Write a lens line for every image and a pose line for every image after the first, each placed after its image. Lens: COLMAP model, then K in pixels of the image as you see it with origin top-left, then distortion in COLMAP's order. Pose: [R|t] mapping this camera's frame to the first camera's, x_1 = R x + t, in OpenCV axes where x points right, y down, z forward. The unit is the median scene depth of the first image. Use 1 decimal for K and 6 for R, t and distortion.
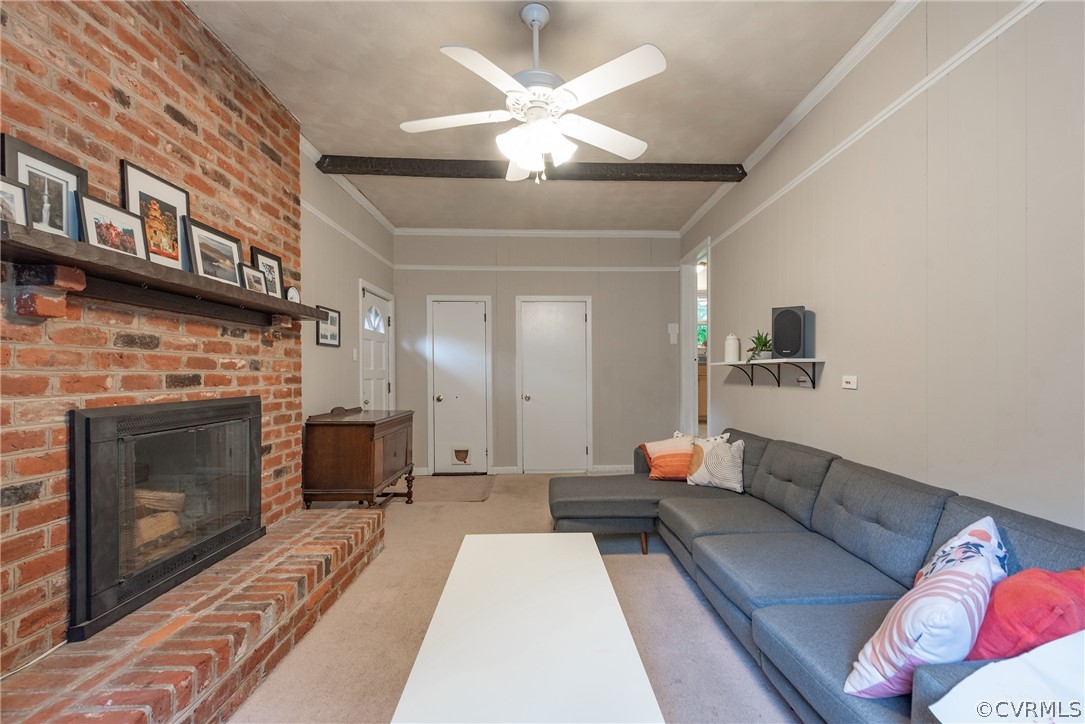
lens RADIAL K [[420.5, 0, 542.5], [0, 420.5, 362.0], [0, 0, 1]] dist [0.008492, -0.000094]
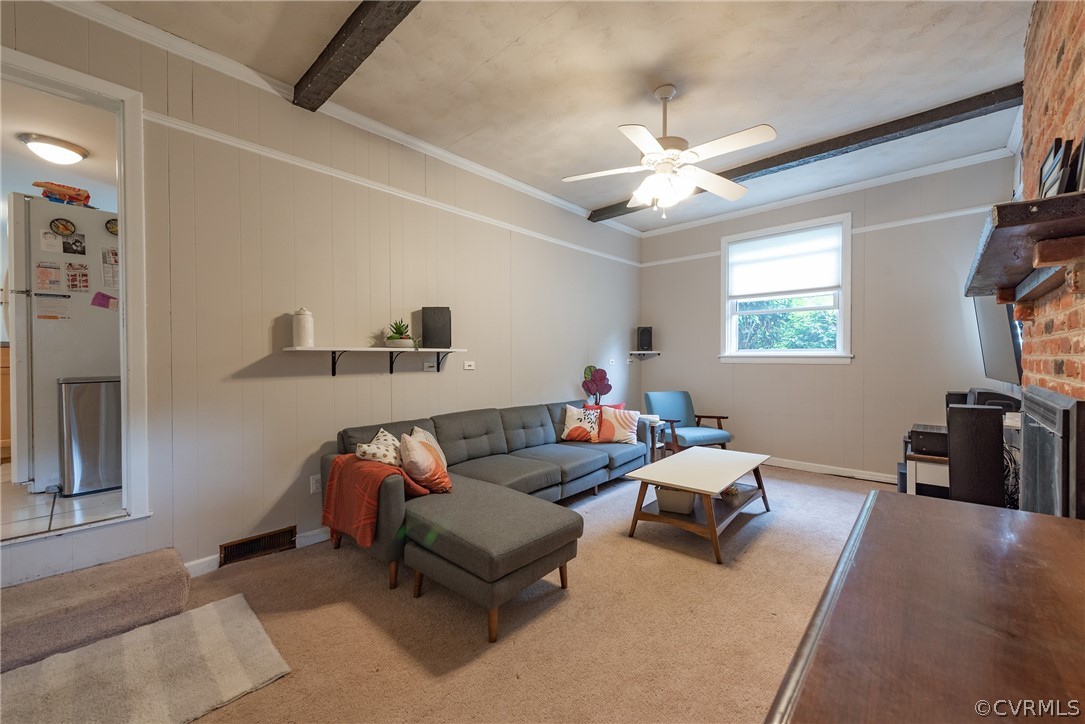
lens RADIAL K [[420.5, 0, 542.5], [0, 420.5, 362.0], [0, 0, 1]] dist [0.008492, -0.000094]
pose [[-0.730139, -0.001499, 0.683297, -0.567655], [-0.011948, 0.999873, -0.010574, 0.048067], [-0.683194, -0.015885, -0.730064, 1.988594]]
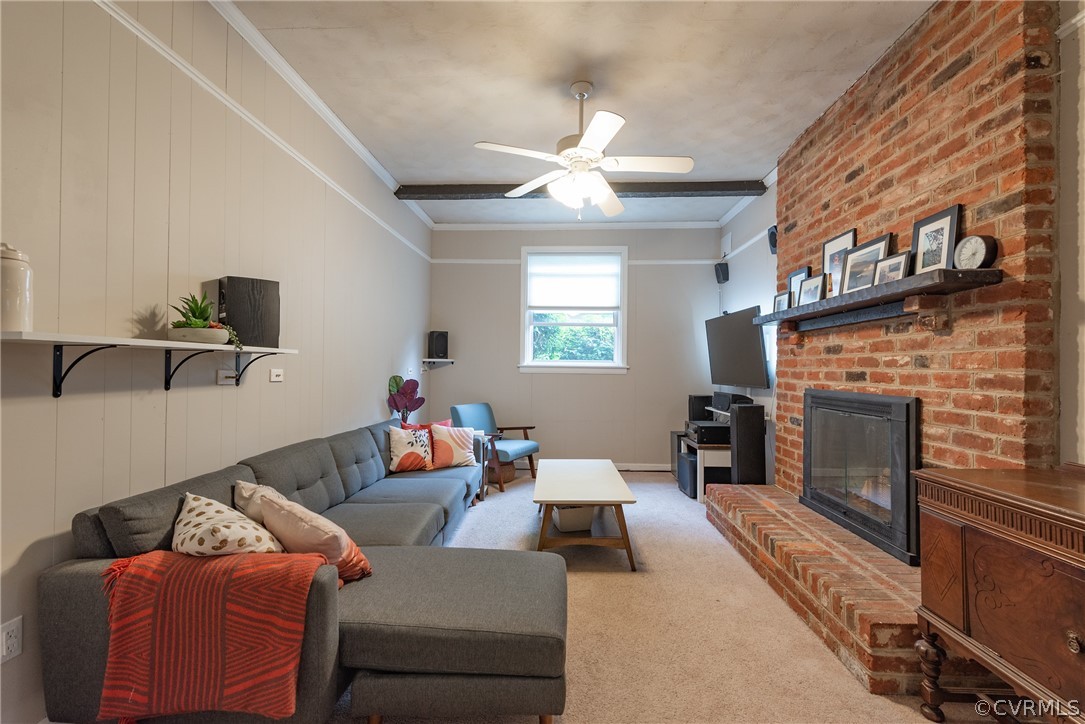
lens RADIAL K [[459.8, 0, 540.1], [0, 459.8, 362.9], [0, 0, 1]] dist [0.007112, -0.000406]
pose [[-0.998539, -0.006373, 0.053657, 0.024870], [-0.008337, 0.999301, -0.036453, 0.053880], [-0.053387, -0.036847, -0.997894, 2.106783]]
